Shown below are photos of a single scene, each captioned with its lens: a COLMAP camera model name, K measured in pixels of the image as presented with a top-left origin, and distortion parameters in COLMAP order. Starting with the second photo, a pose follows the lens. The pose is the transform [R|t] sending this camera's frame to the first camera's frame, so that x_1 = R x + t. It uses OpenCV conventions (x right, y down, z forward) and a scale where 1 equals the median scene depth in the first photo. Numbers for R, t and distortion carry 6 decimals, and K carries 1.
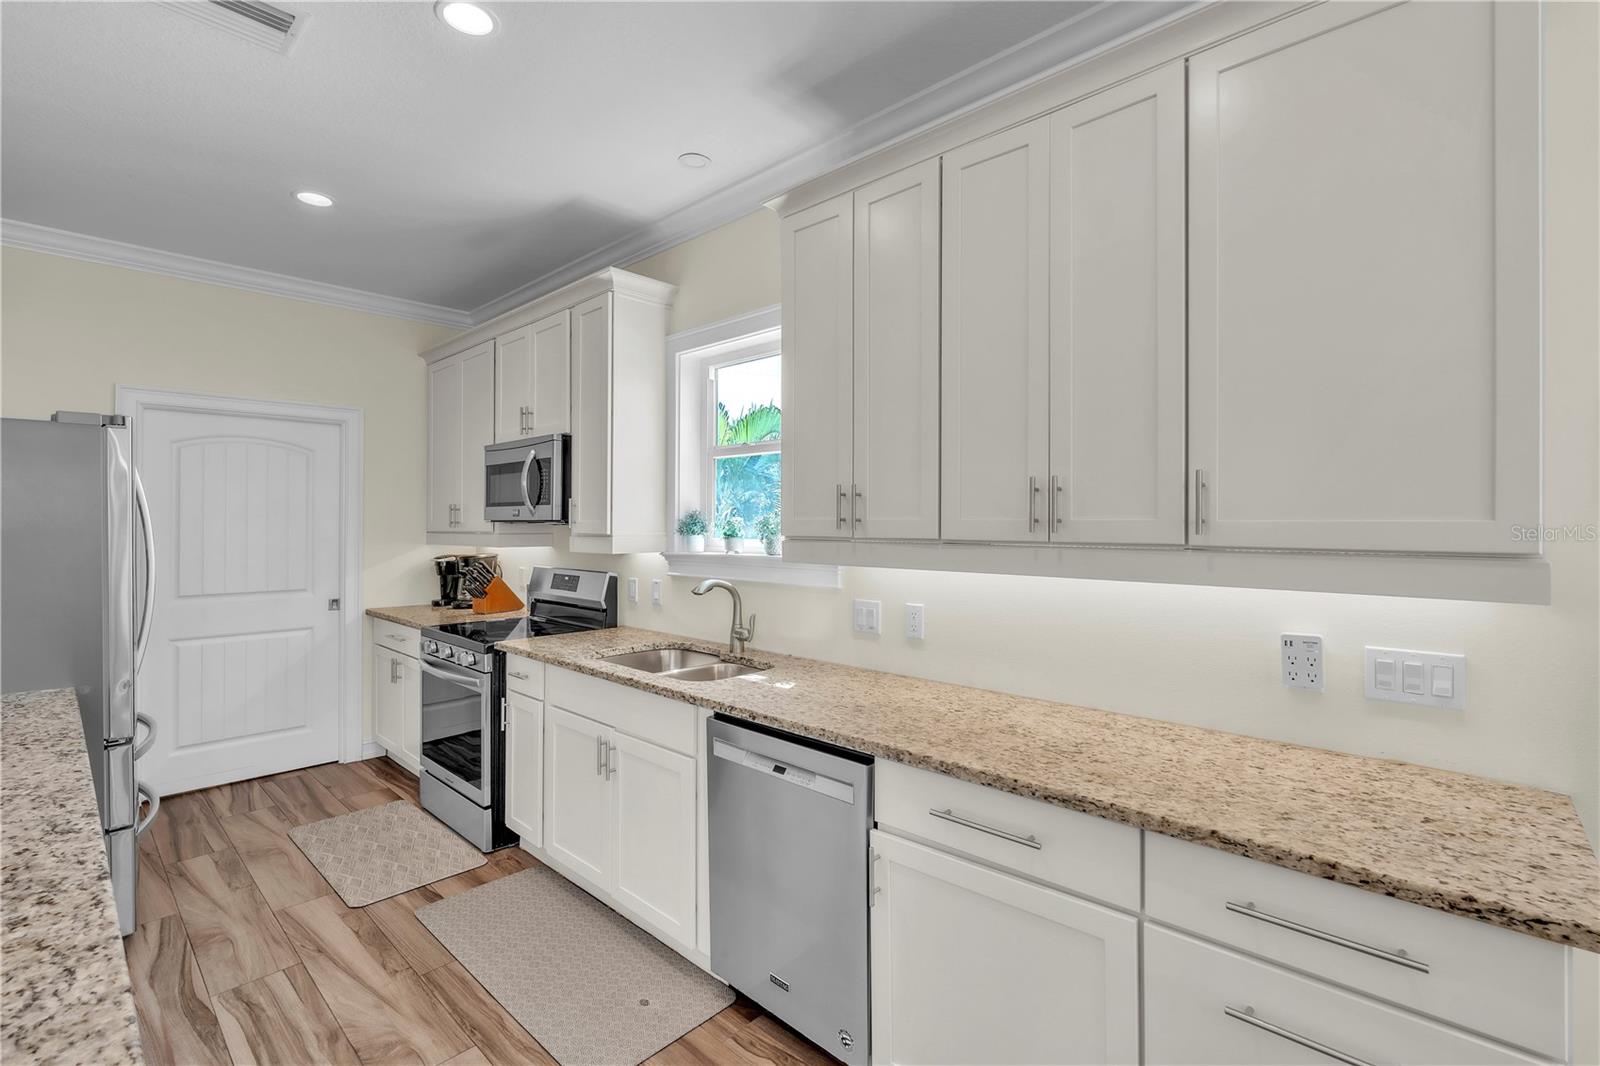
lens RADIAL K [[713.5, 0, 794.0], [0, 713.5, 520.6], [0, 0, 1]] dist [0.000662, -0.000143]
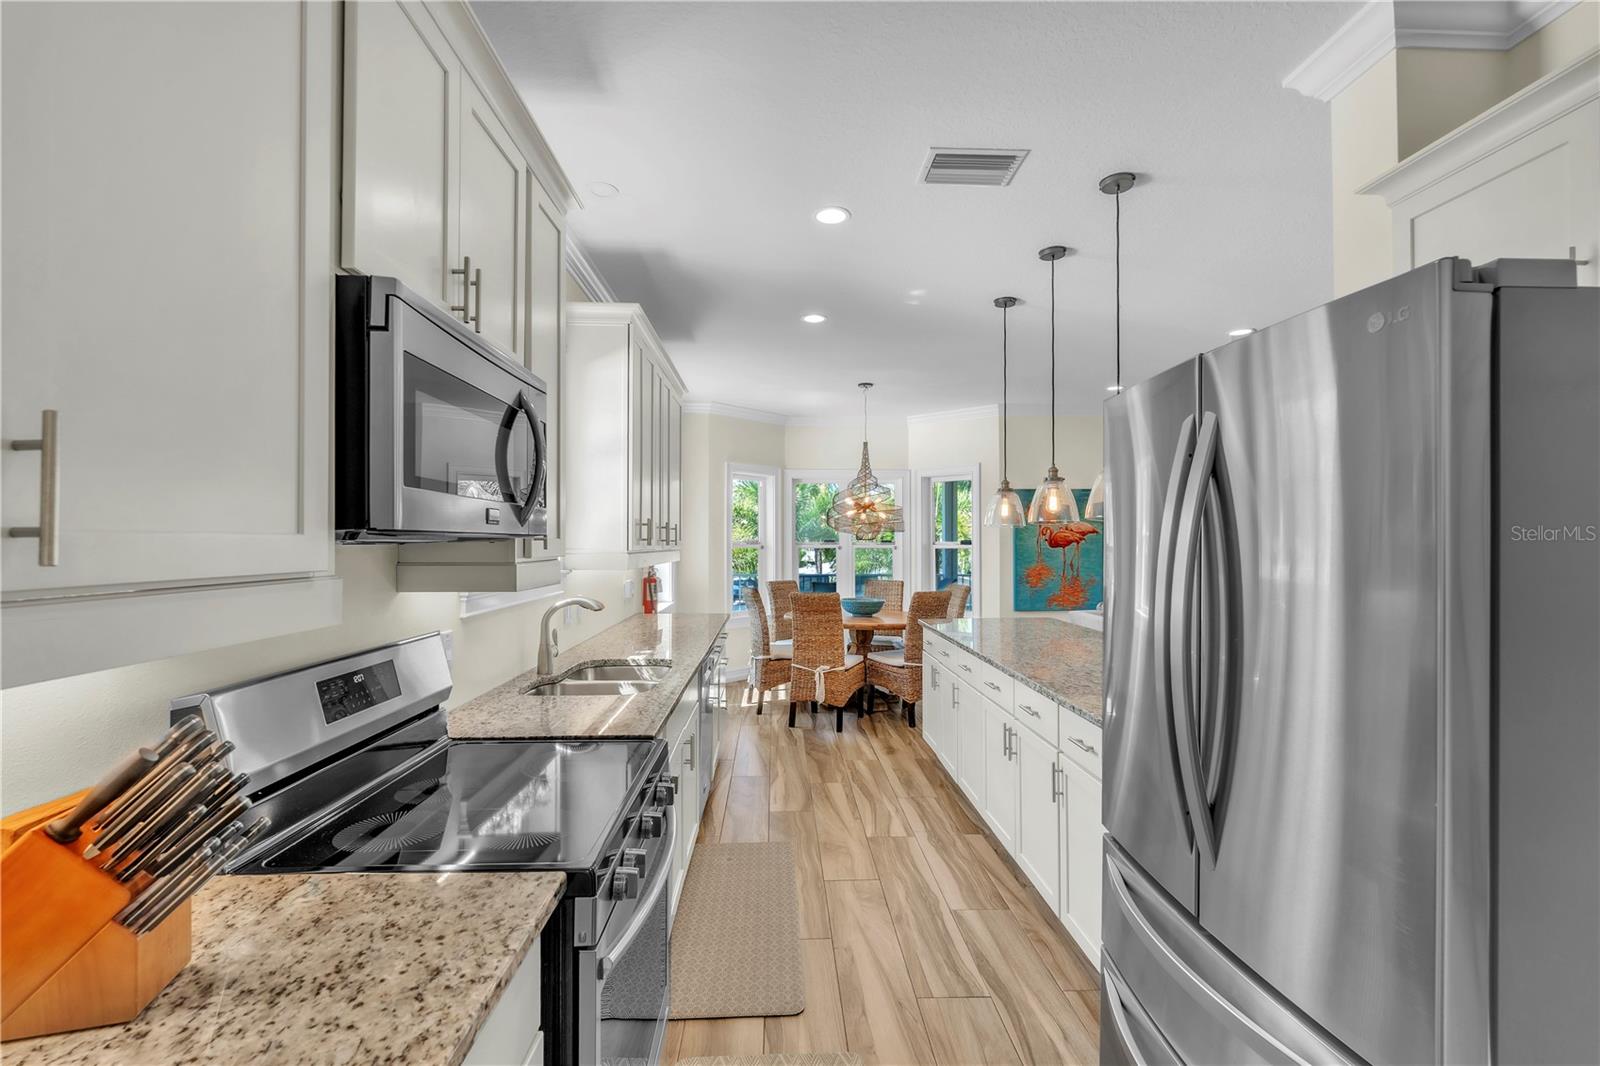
lens RADIAL K [[713.5, 0, 801.7], [0, 713.5, 534.4], [0, 0, 1]] dist [0.000662, -0.000143]
pose [[-0.715202, 0.002278, 0.698914, -1.136664], [-0.008238, 0.999898, -0.011689, 0.007884], [-0.698869, -0.014117, -0.715110, 1.639007]]
